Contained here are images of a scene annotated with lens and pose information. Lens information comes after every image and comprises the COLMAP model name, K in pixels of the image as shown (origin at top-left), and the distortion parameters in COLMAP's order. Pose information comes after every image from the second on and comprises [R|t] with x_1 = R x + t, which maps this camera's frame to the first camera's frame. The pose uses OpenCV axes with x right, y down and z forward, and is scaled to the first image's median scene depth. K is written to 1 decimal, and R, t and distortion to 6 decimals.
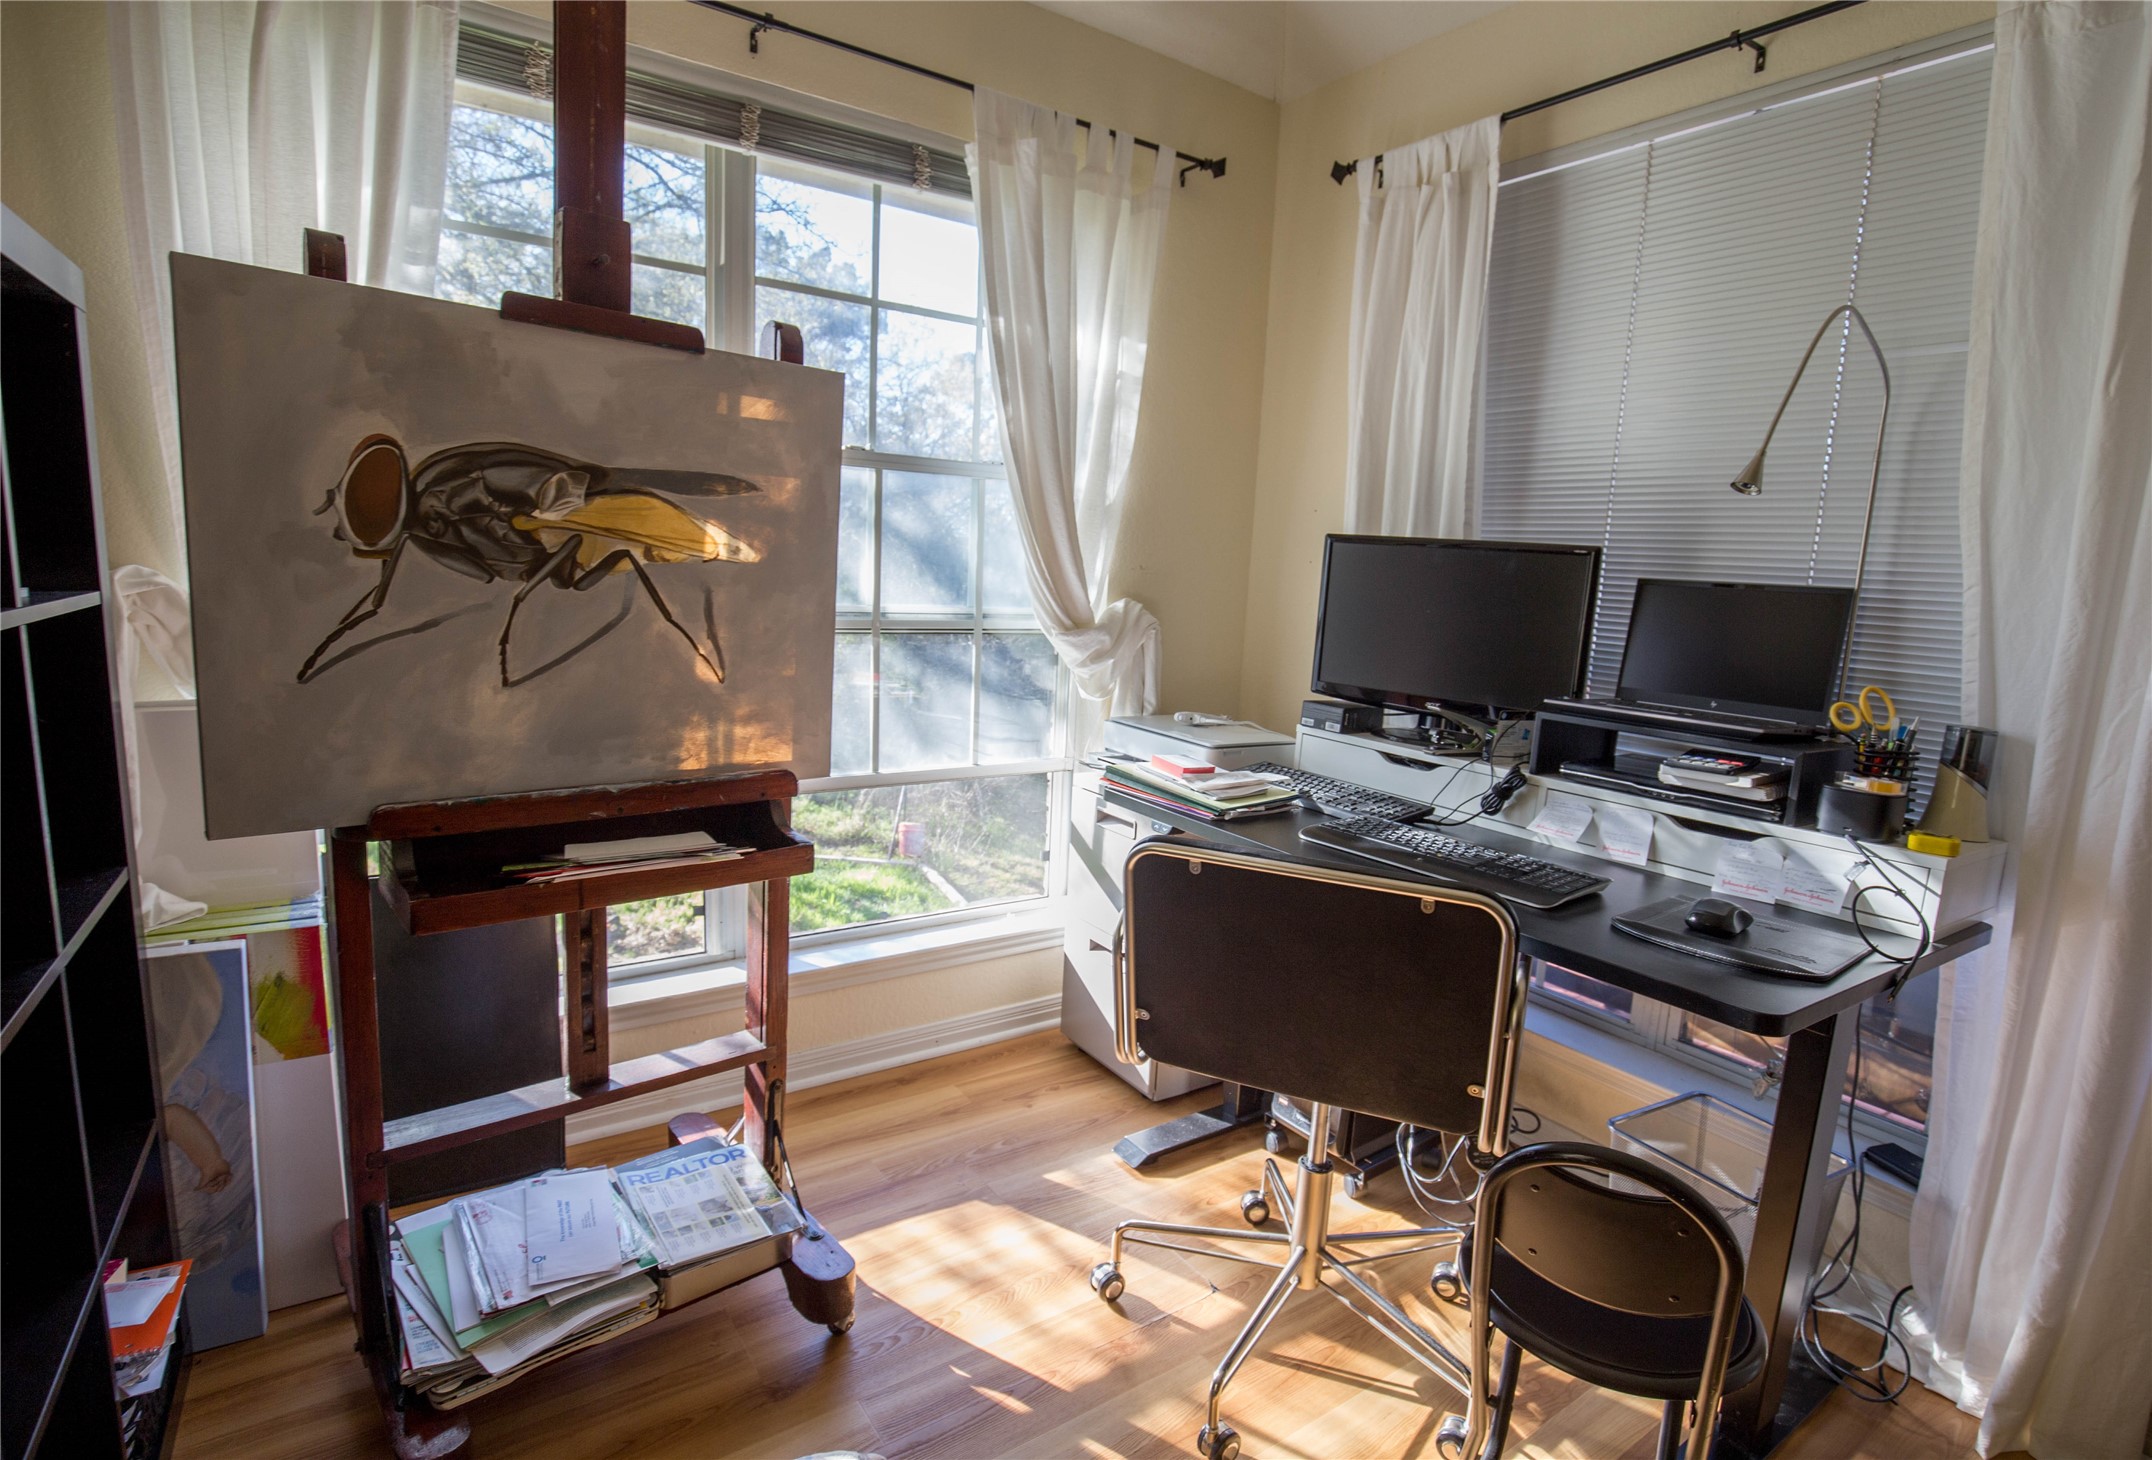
lens RADIAL K [[1073.9, 0, 1072.9], [0, 1073.9, 733.3], [0, 0, 1]] dist [-0.015793, 0.000502]
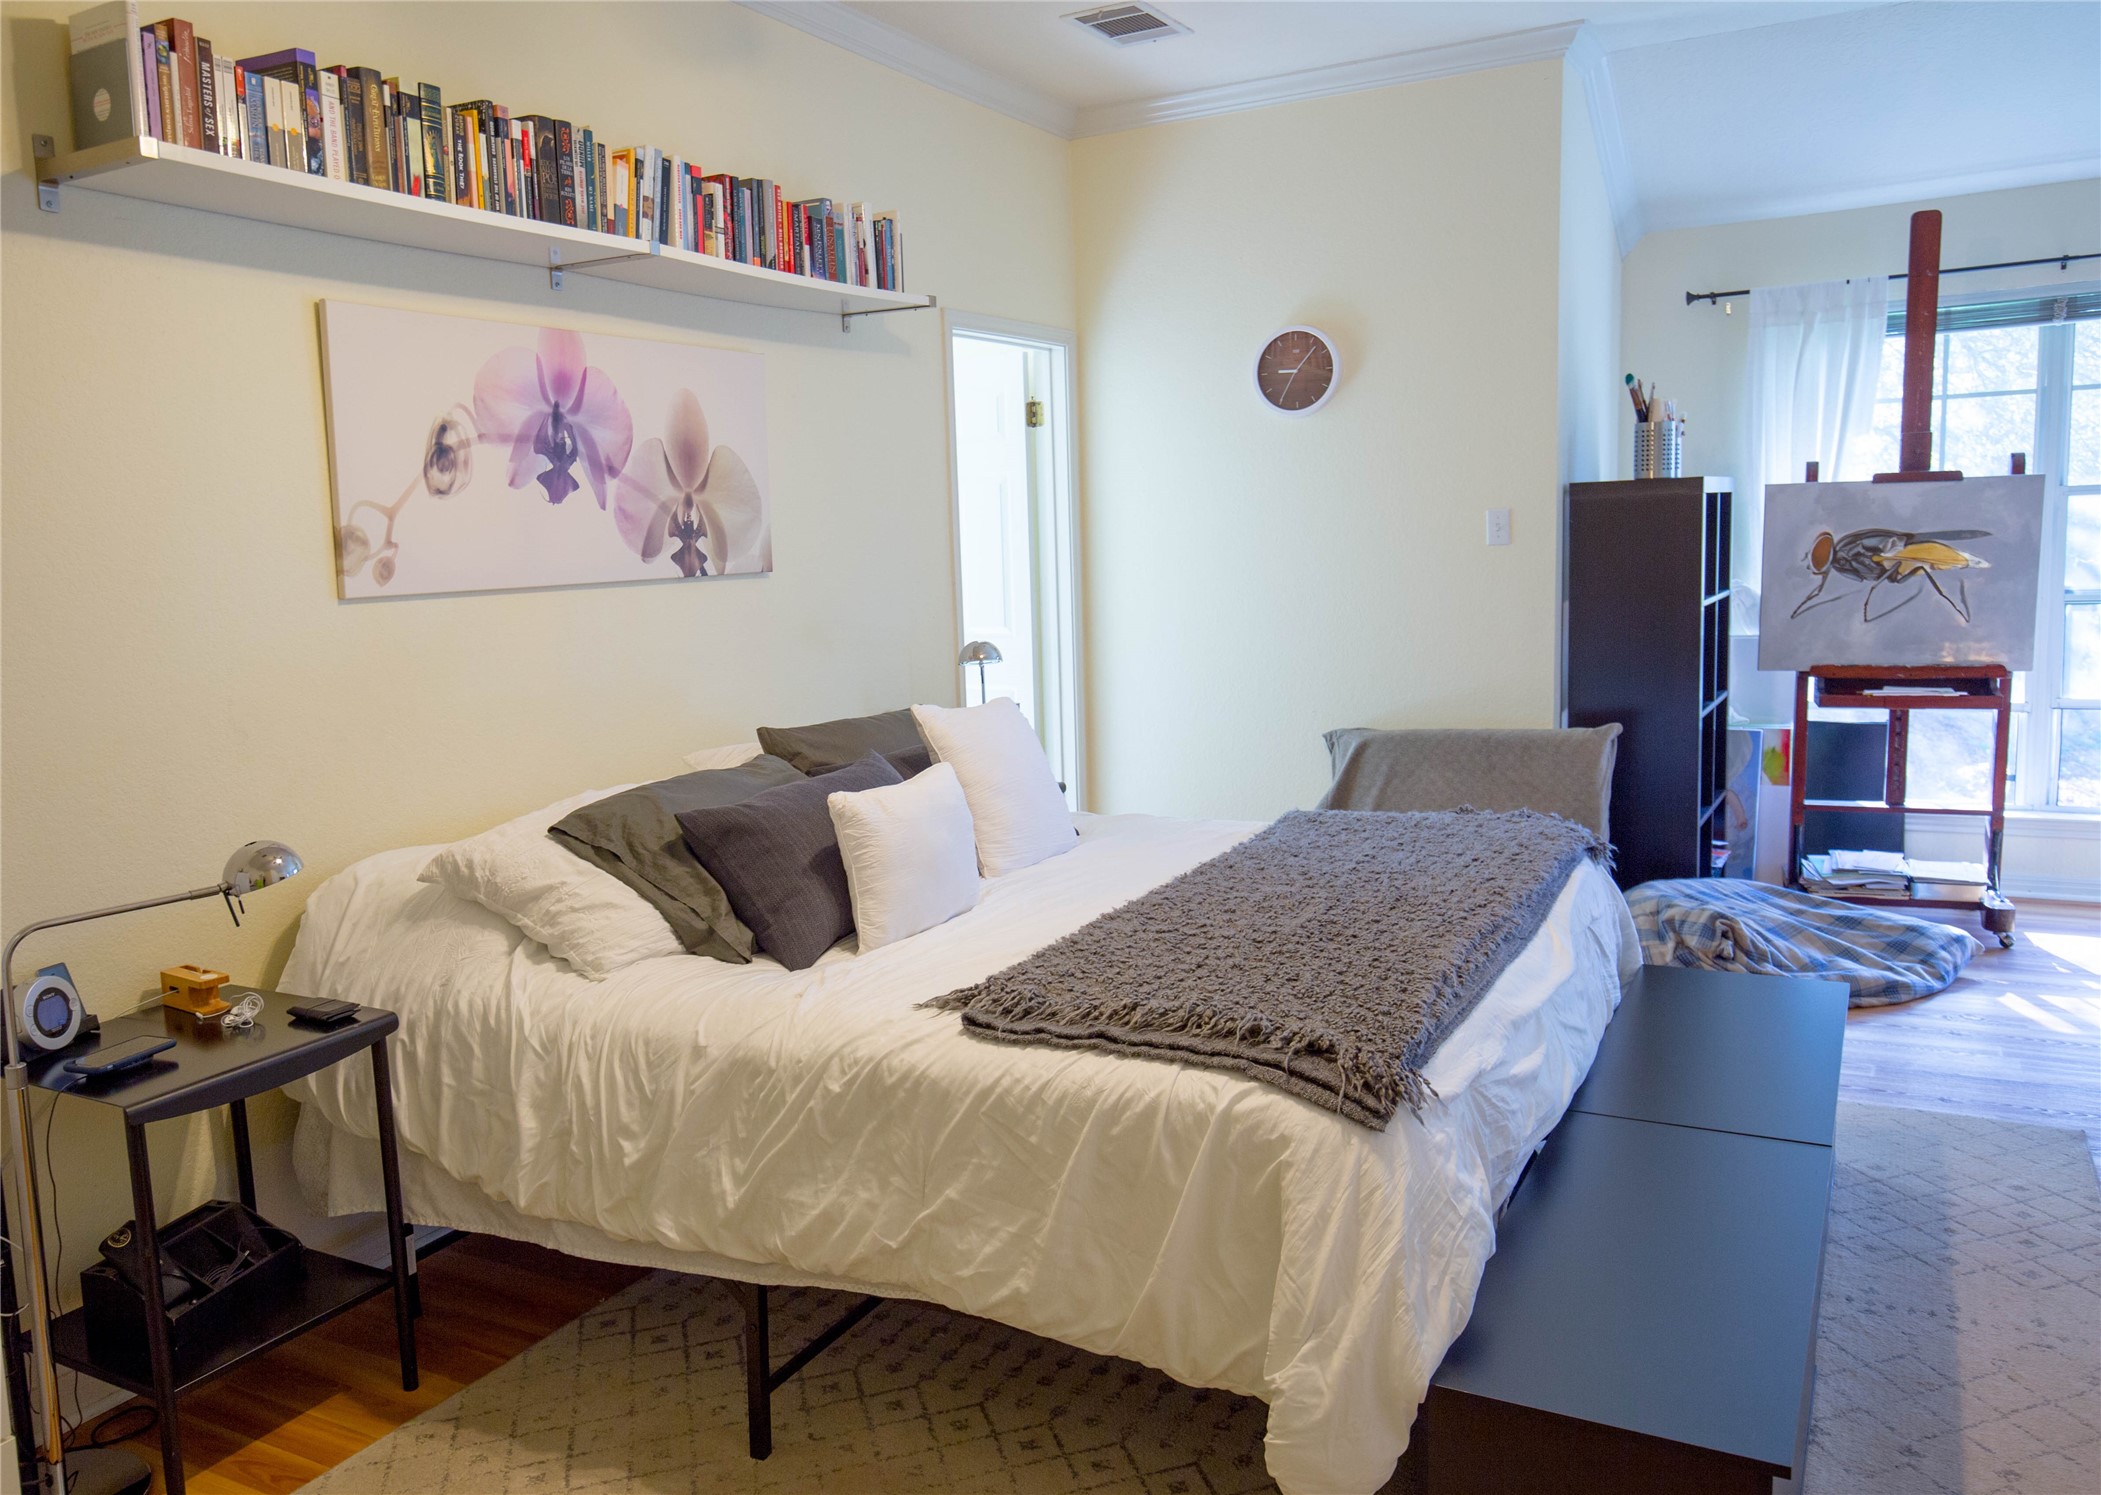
lens RADIAL K [[1516.2, 0, 1048.1], [0, 1516.2, 748.8], [0, 0, 1]] dist [0.030926, -0.001707]
pose [[0.470021, 0.038695, -0.881807, 1.803830], [-0.090428, 0.995893, -0.004499, 0.454551], [0.878011, 0.081855, 0.471589, -2.439404]]
